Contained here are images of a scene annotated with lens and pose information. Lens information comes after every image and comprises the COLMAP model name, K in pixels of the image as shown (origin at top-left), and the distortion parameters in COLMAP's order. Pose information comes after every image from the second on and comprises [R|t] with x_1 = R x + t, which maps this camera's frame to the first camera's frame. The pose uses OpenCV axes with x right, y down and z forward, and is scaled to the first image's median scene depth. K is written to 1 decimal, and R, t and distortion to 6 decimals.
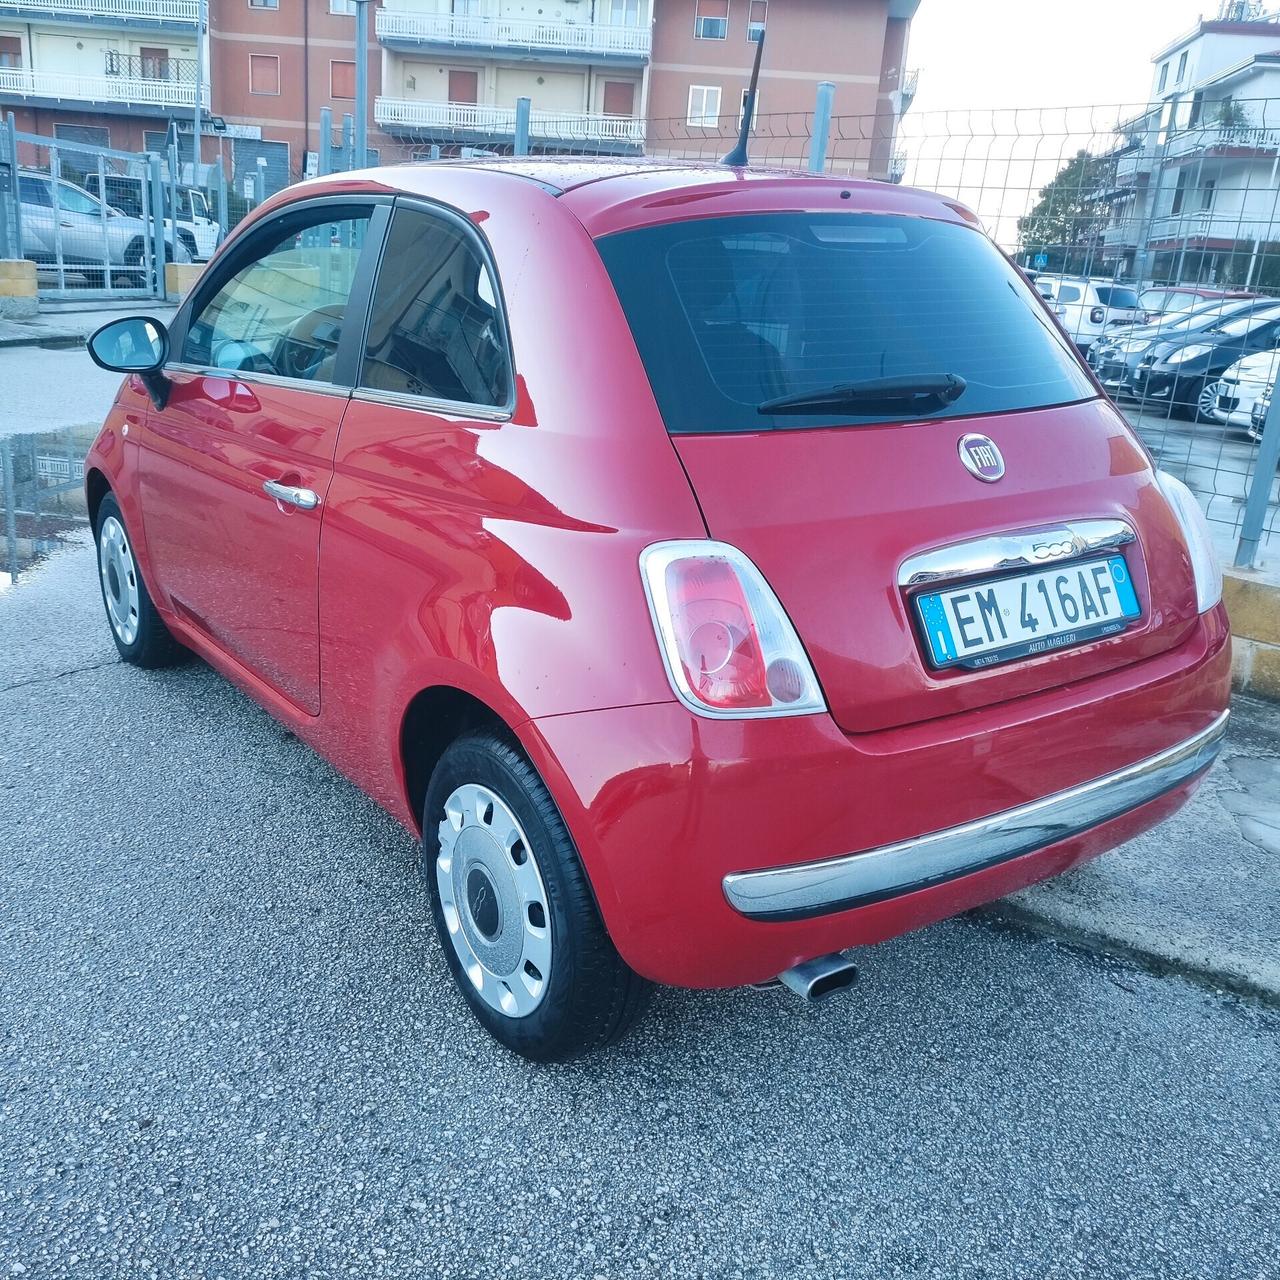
lens RADIAL K [[1260.6, 0, 634.6], [0, 1260.6, 650.5], [0, 0, 1]] dist [0.071469, -0.077760]
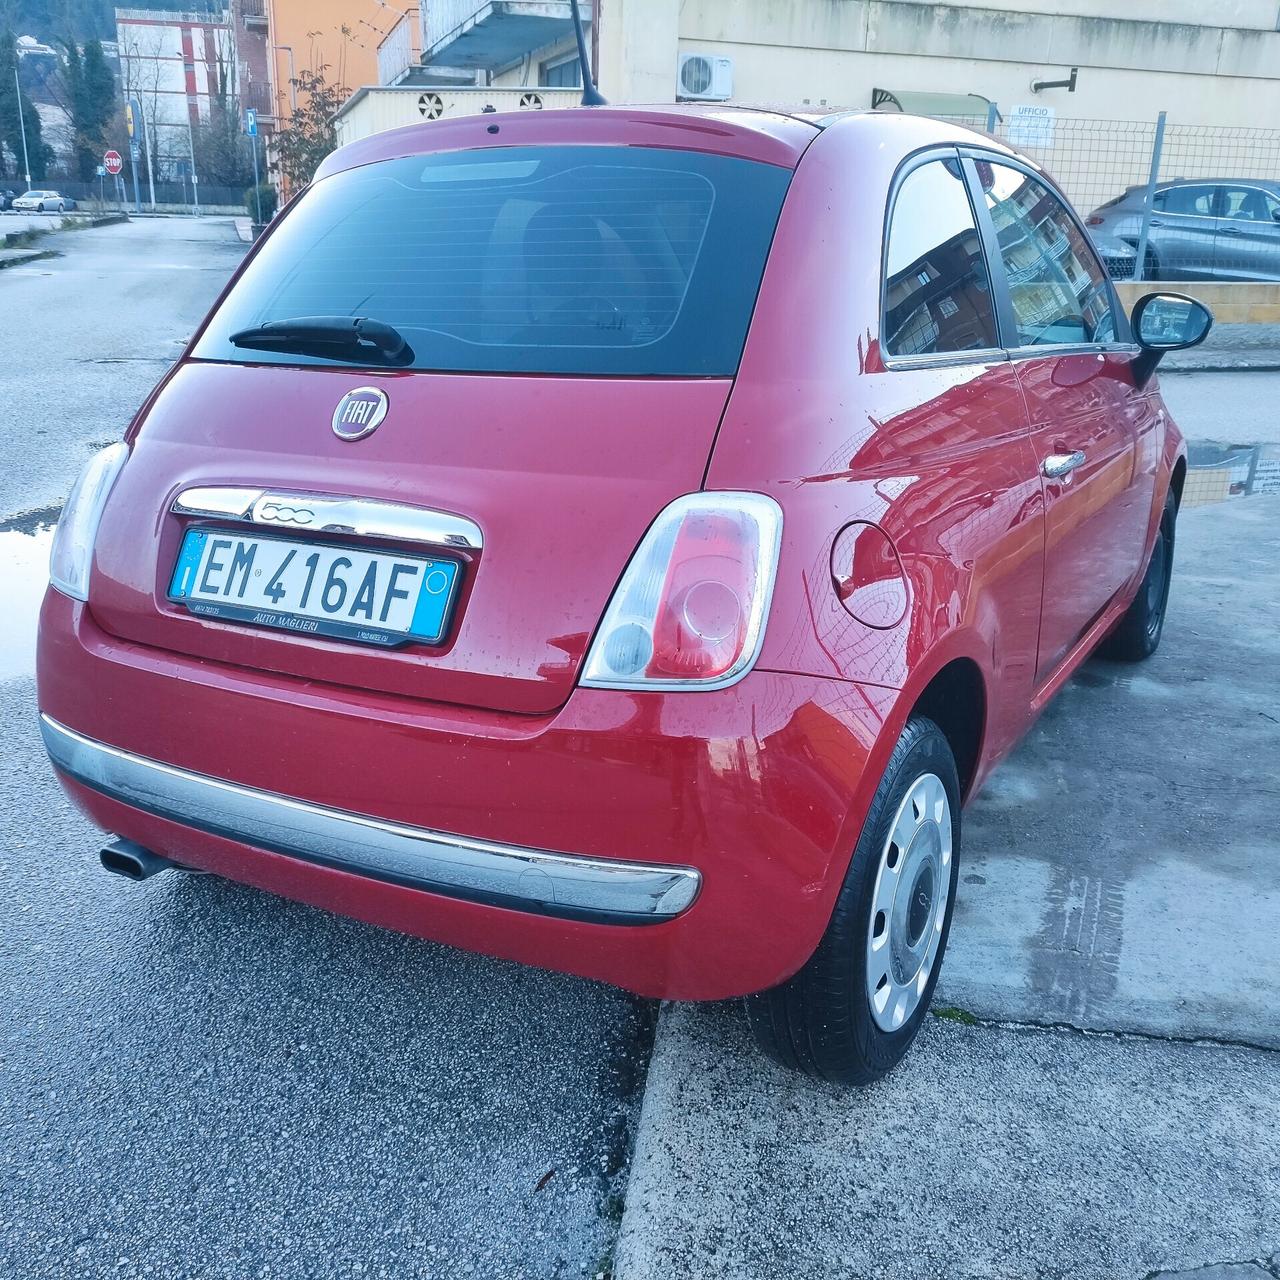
lens RADIAL K [[1260.6, 0, 634.6], [0, 1260.6, 650.5], [0, 0, 1]] dist [0.071469, -0.077760]
pose [[0.410896, 0.235769, -0.880669, 0.963185], [-0.262016, 0.955768, 0.133624, -0.133742], [0.873219, 0.175844, 0.454497, 0.654443]]
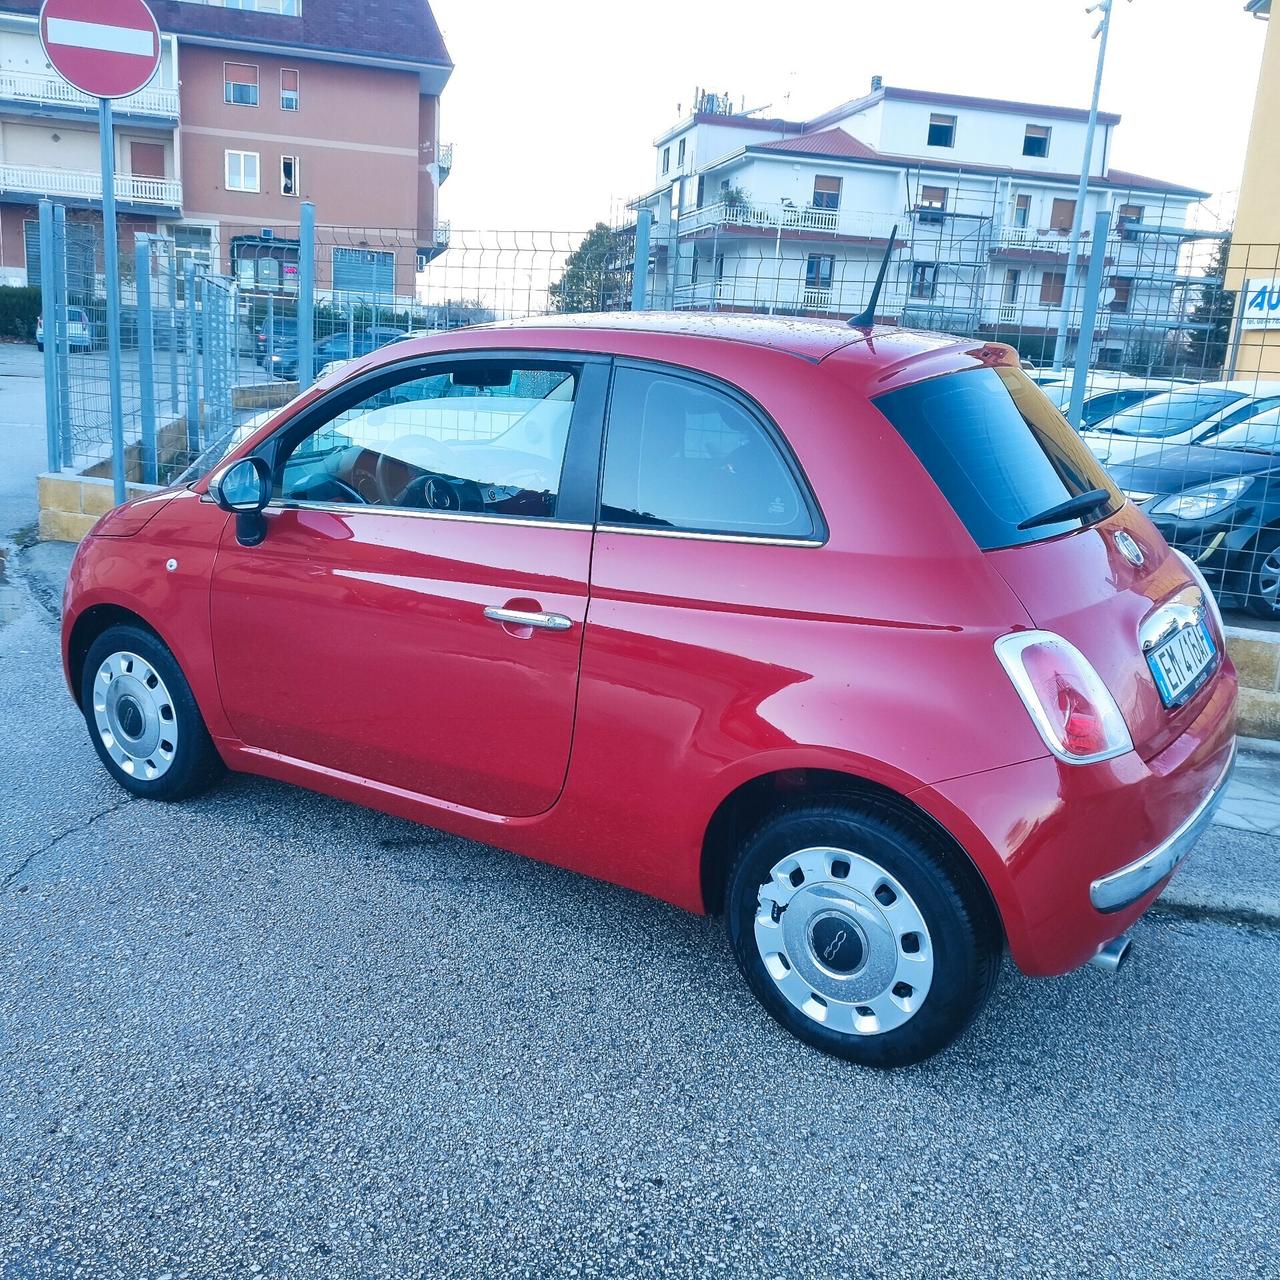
lens RADIAL K [[1260.6, 0, 634.6], [0, 1260.6, 650.5], [0, 0, 1]] dist [0.071469, -0.077760]
pose [[0.935531, -0.098096, 0.339351, -0.563678], [0.112459, 0.993393, -0.022871, -0.060352], [-0.334866, 0.059559, 0.940382, -0.070806]]
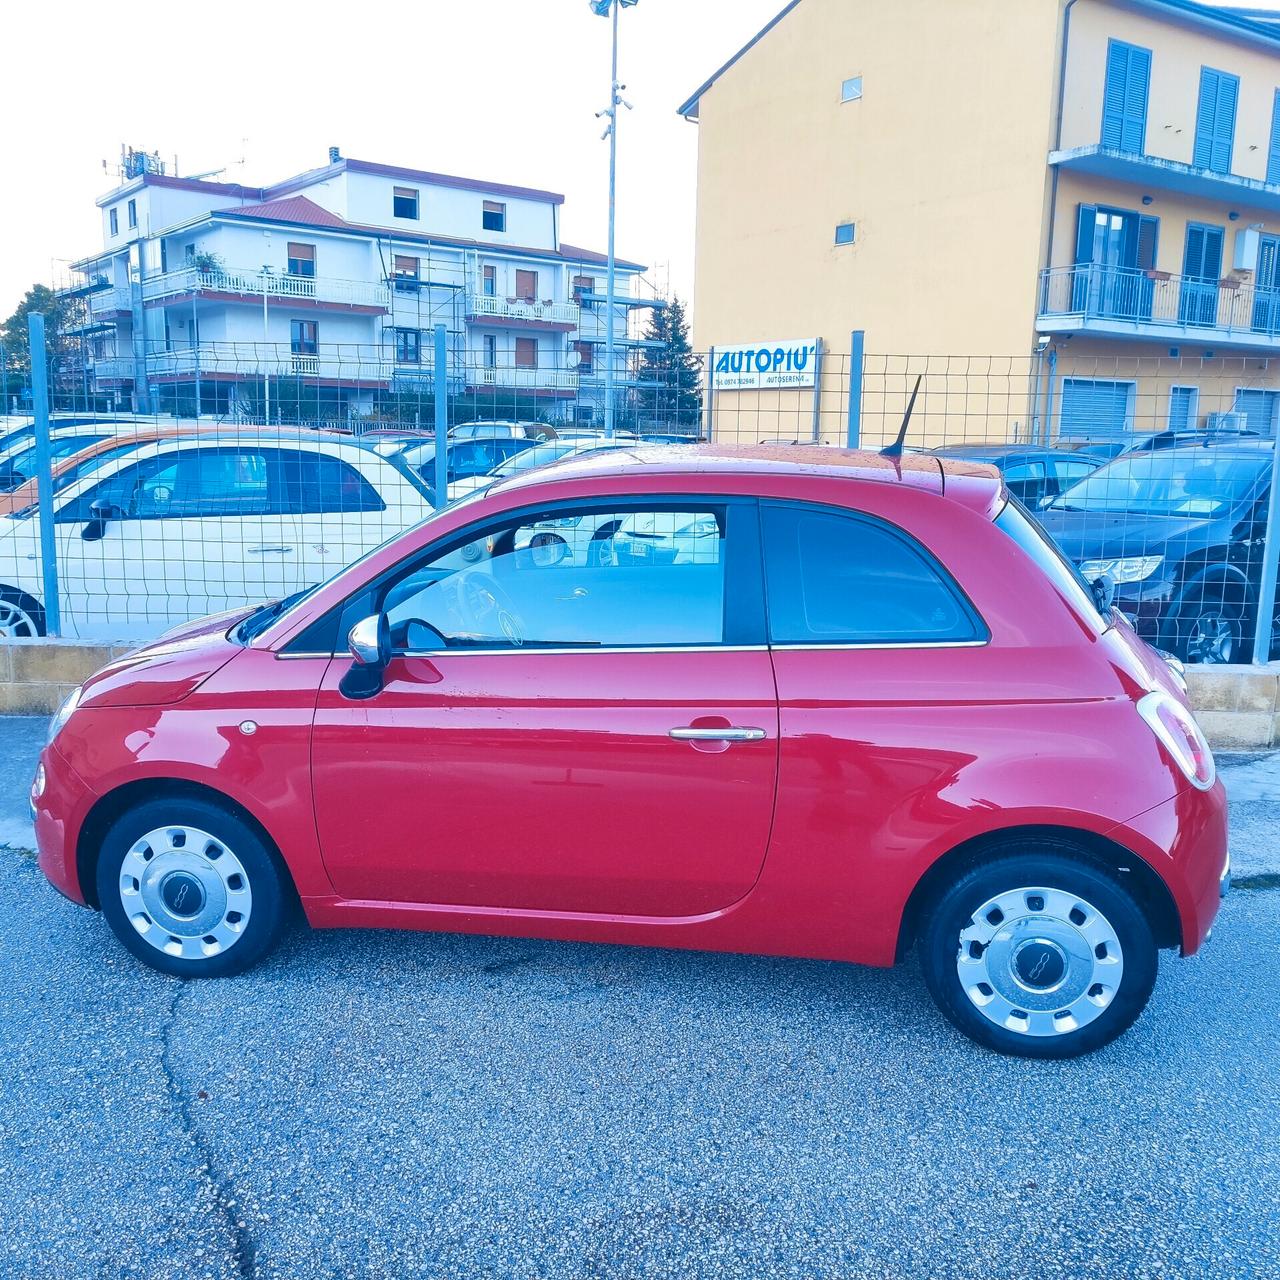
lens RADIAL K [[1260.6, 0, 634.6], [0, 1260.6, 650.5], [0, 0, 1]] dist [0.071469, -0.077760]
pose [[0.710697, -0.178661, 0.680434, -1.147672], [0.238208, 0.971194, 0.006202, -0.227997], [-0.661942, 0.157677, 0.732783, 0.132969]]
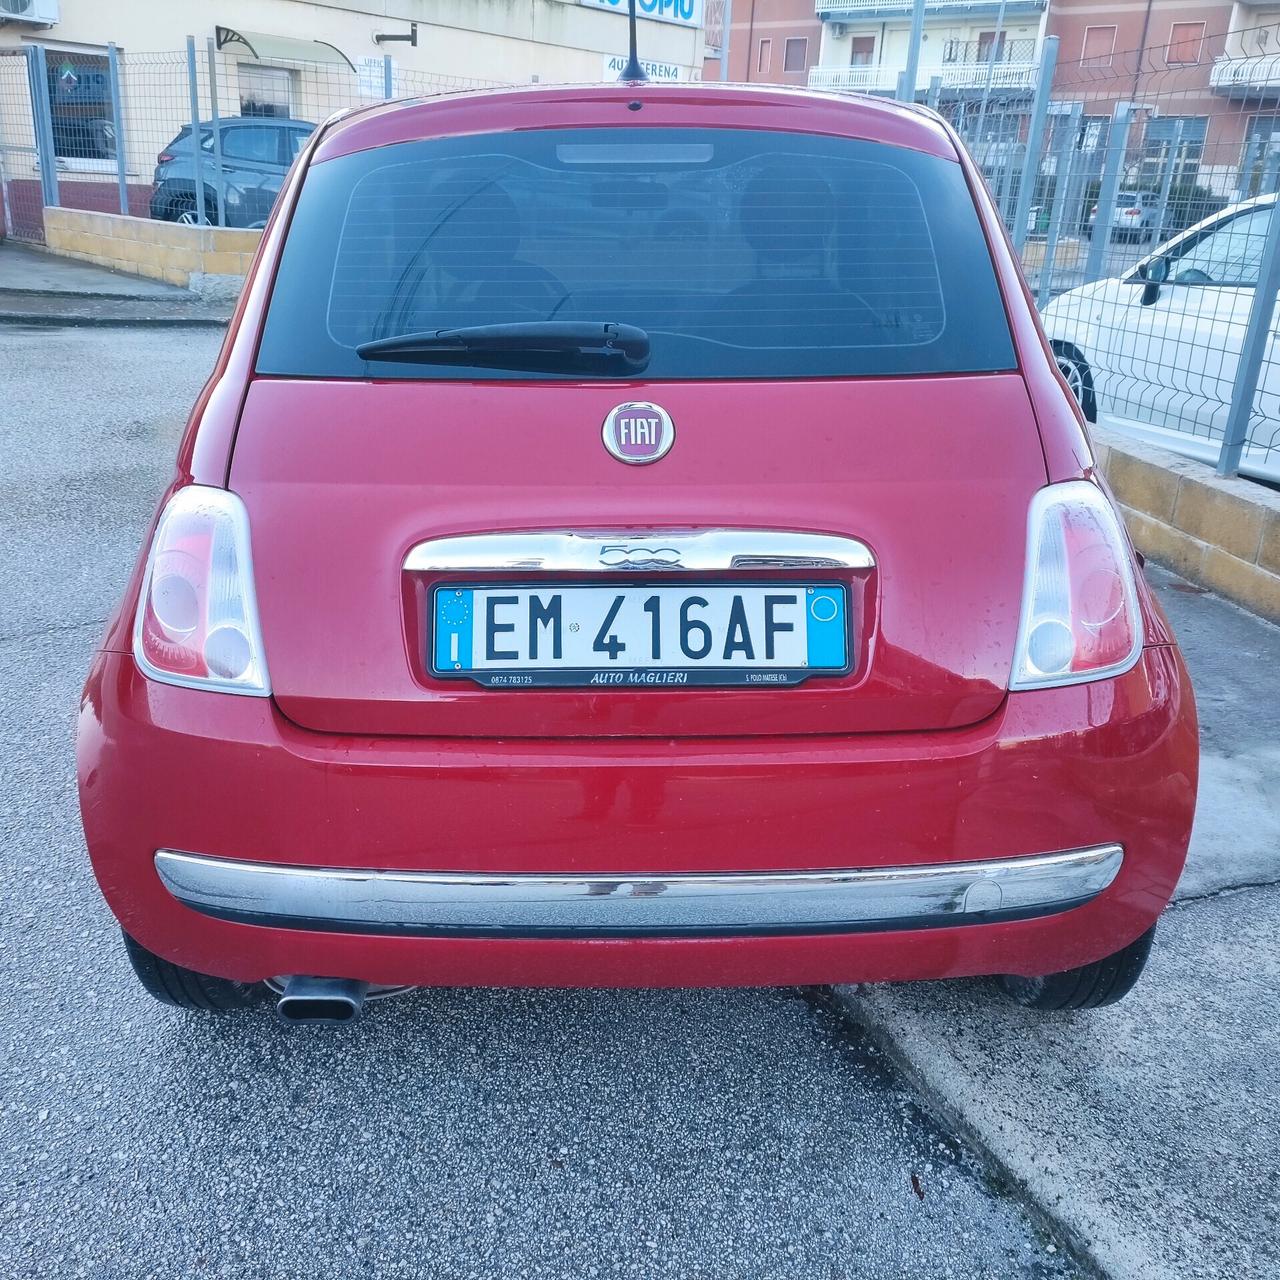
lens RADIAL K [[1260.6, 0, 634.6], [0, 1260.6, 650.5], [0, 0, 1]] dist [0.071469, -0.077760]
pose [[0.816136, 0.165057, -0.553785, 0.598079], [-0.158128, 0.985551, 0.060706, -0.054717], [0.555803, 0.038024, 0.830444, 0.292427]]
